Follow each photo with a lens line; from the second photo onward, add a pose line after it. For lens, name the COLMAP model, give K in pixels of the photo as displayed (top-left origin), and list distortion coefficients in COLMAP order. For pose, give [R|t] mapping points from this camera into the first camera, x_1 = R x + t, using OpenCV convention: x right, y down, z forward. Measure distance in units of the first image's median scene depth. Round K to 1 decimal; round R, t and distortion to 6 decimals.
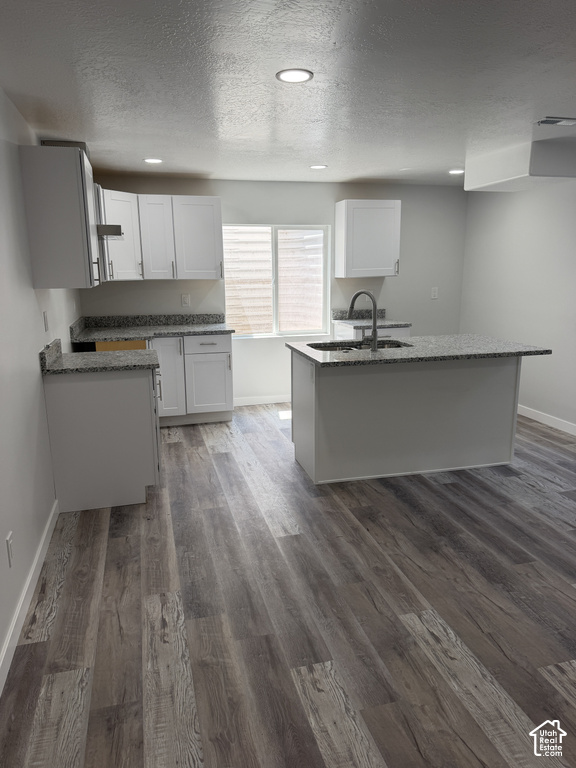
lens RADIAL K [[538.1, 0, 287.8], [0, 538.1, 385.8], [0, 0, 1]] dist [0.033411, -0.053885]
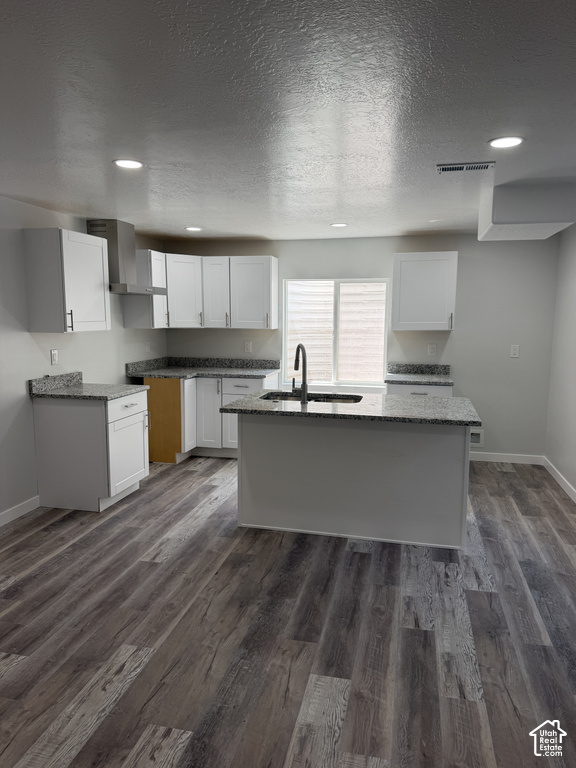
lens RADIAL K [[538.1, 0, 285.8], [0, 538.1, 386.0], [0, 0, 1]] dist [0.033411, -0.053885]
pose [[0.886936, 0.076578, -0.455500, 0.571923], [-0.114781, 0.991768, -0.056763, -0.035634], [0.447404, 0.102628, 0.888424, 0.085133]]
